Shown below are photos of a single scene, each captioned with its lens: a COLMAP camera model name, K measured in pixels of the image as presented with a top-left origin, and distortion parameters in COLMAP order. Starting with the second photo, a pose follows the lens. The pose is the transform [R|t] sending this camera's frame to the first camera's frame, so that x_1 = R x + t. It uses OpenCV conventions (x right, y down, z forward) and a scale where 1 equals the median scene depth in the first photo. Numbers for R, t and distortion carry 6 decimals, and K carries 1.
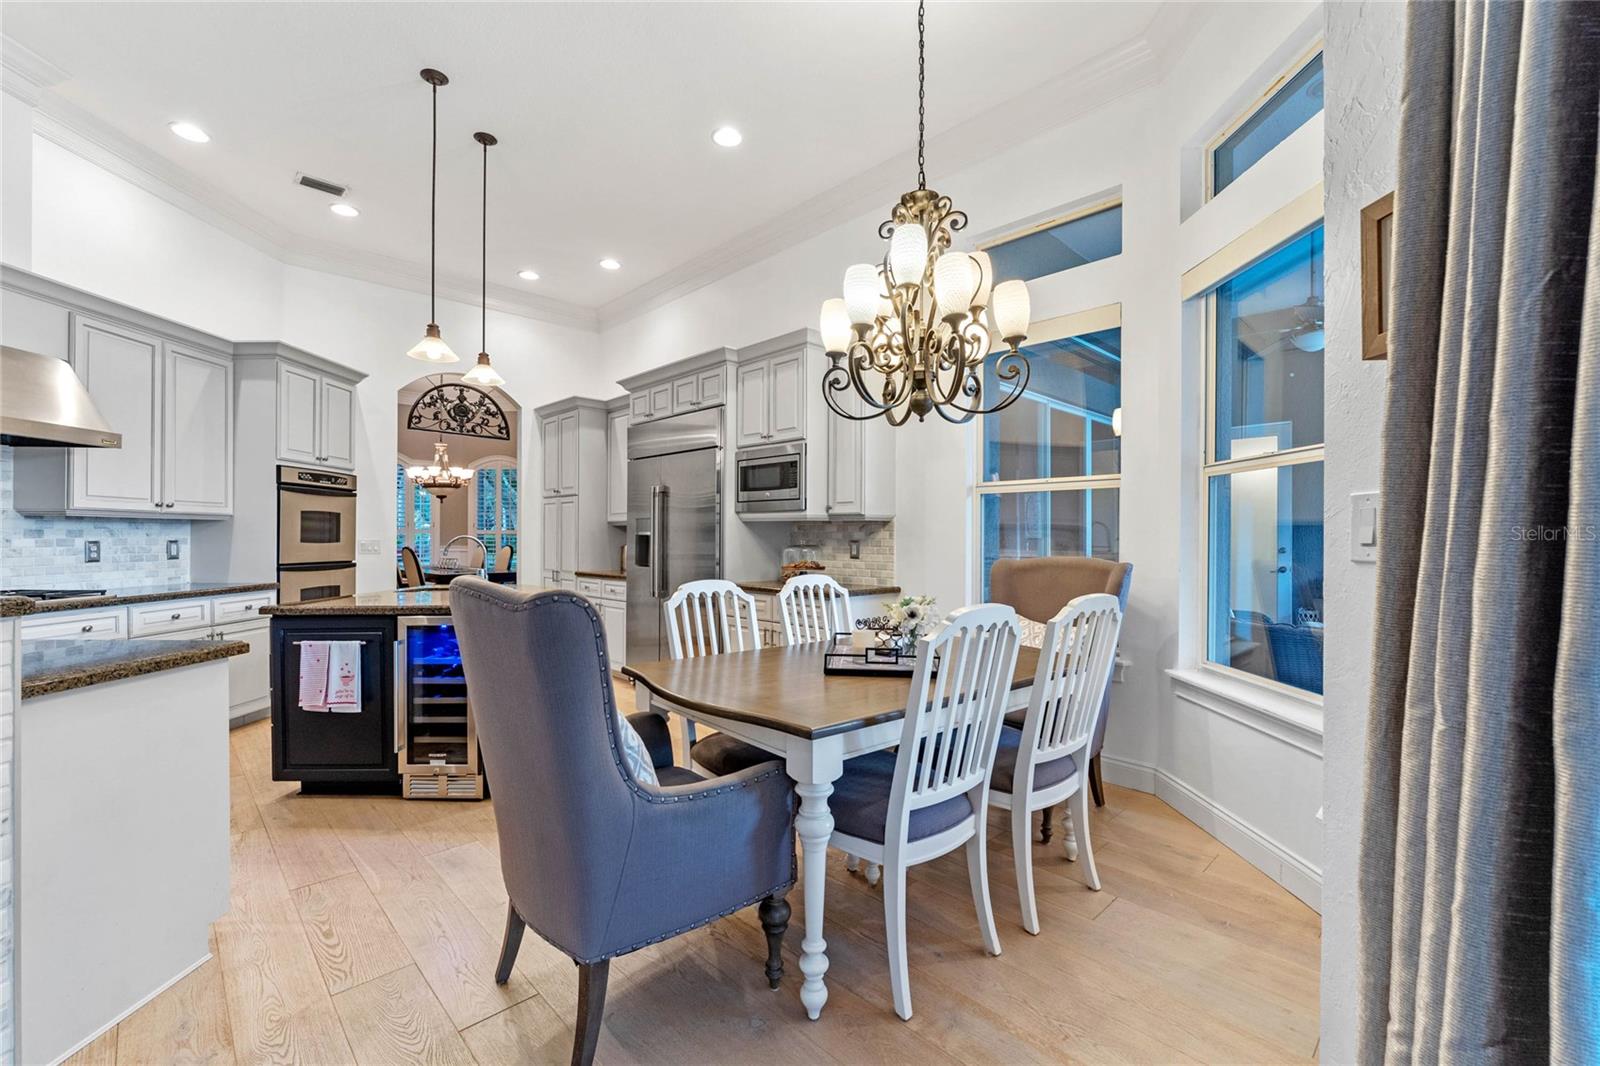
lens RADIAL K [[673.8, 0, 795.1], [0, 673.8, 531.4], [0, 0, 1]] dist [-0.003001, -0.000481]
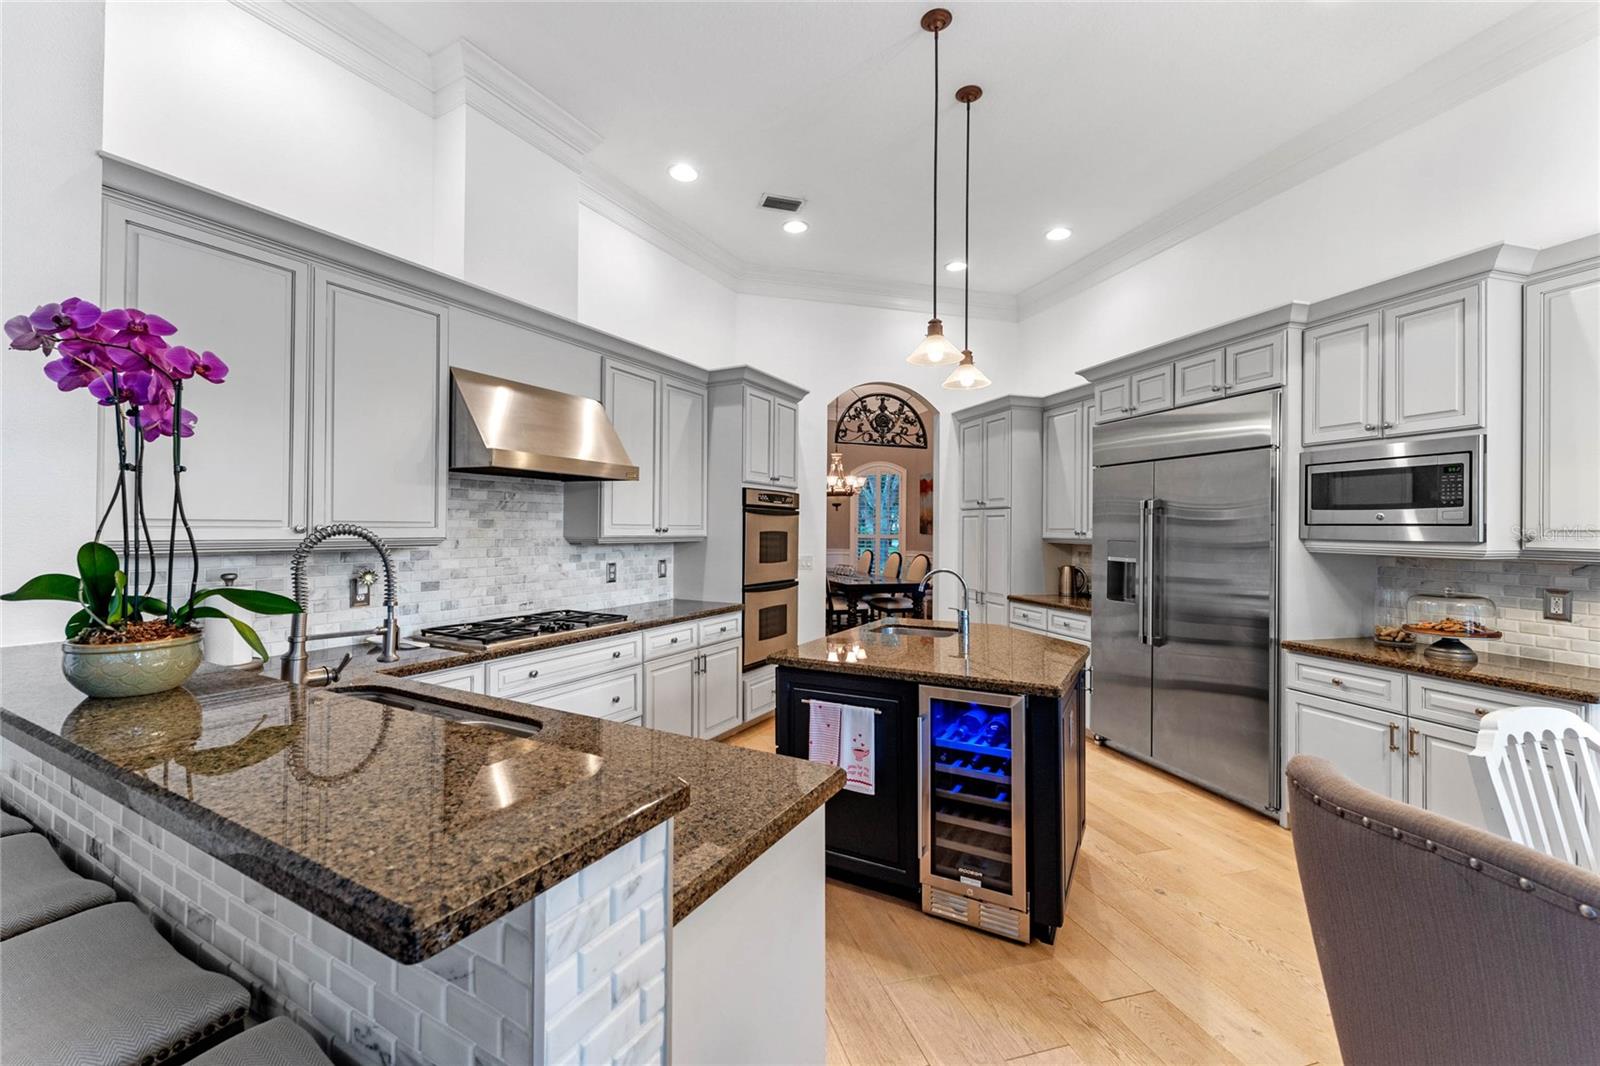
lens RADIAL K [[653.5, 0, 787.9], [0, 653.5, 520.4], [0, 0, 1]] dist [0.000966, 0.000109]
pose [[0.882358, -0.000148, -0.470578, -0.242813], [-0.003289, 0.999974, -0.006480, -0.042685], [0.470567, 0.007266, 0.882335, 0.159976]]
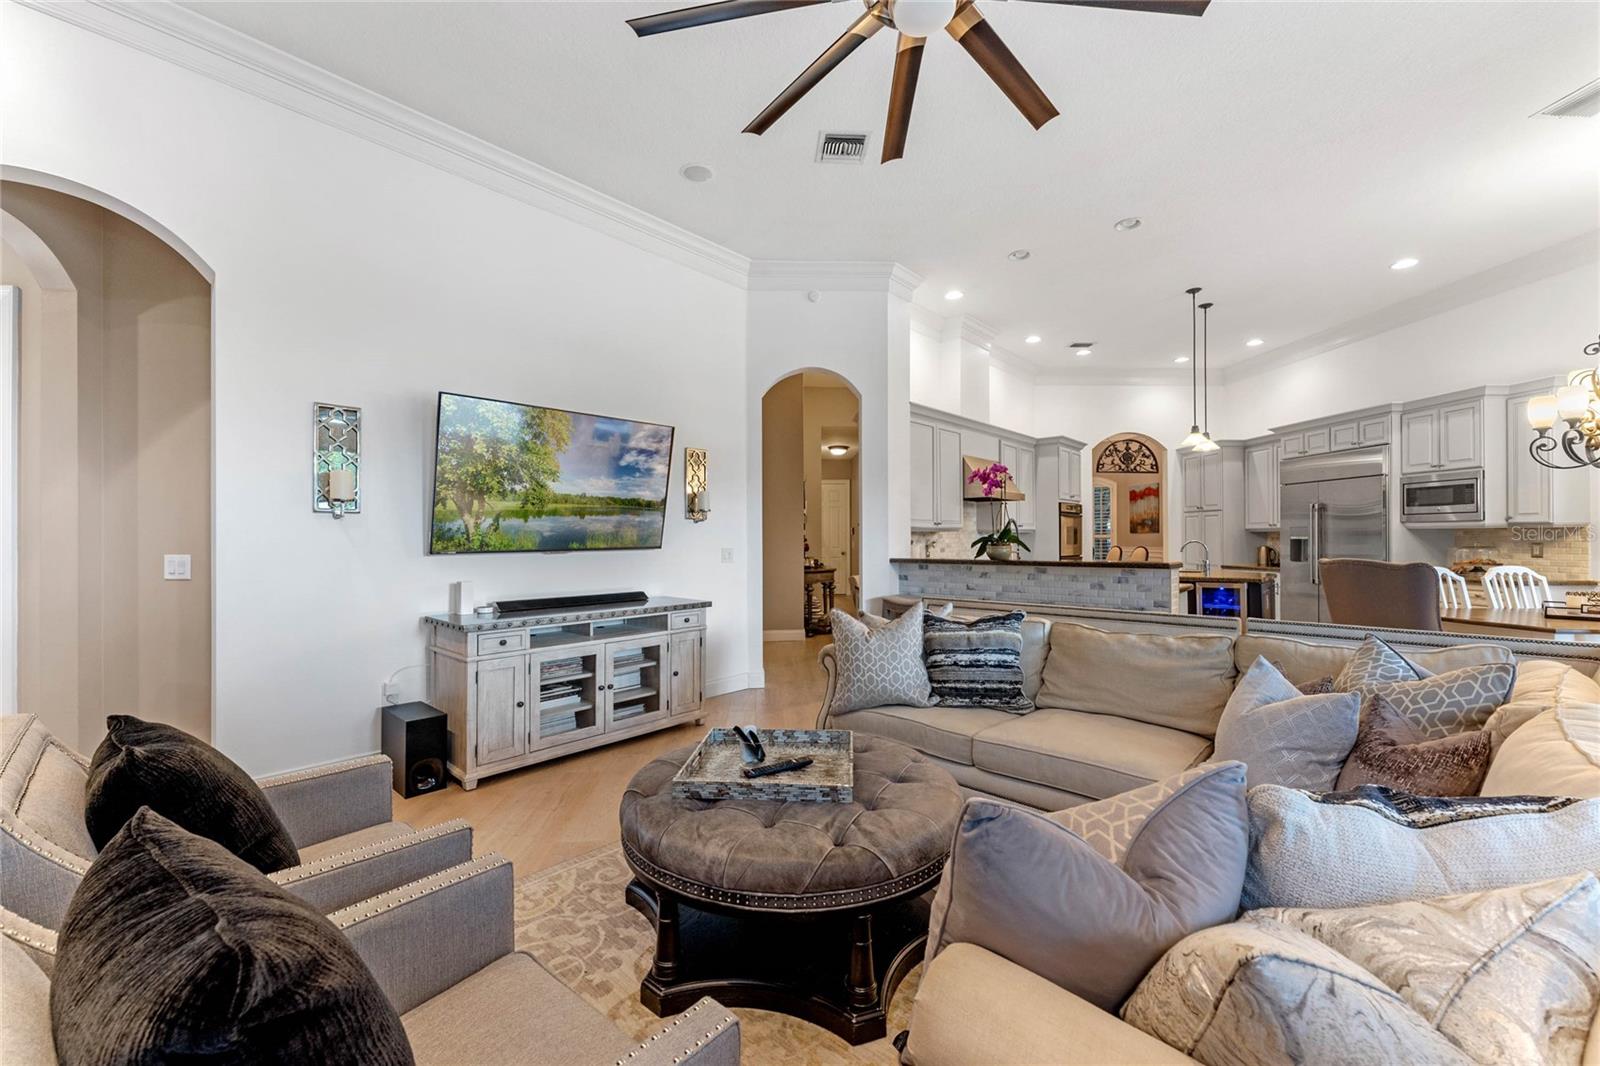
lens RADIAL K [[640.7, 0, 792.3], [0, 640.7, 533.6], [0, 0, 1]] dist [0.001135, 0.000603]
pose [[0.754514, -0.010904, -0.656194, -0.169134], [0.011155, 0.999931, -0.003790, -0.014395], [0.656190, -0.004460, 0.754583, -0.790103]]
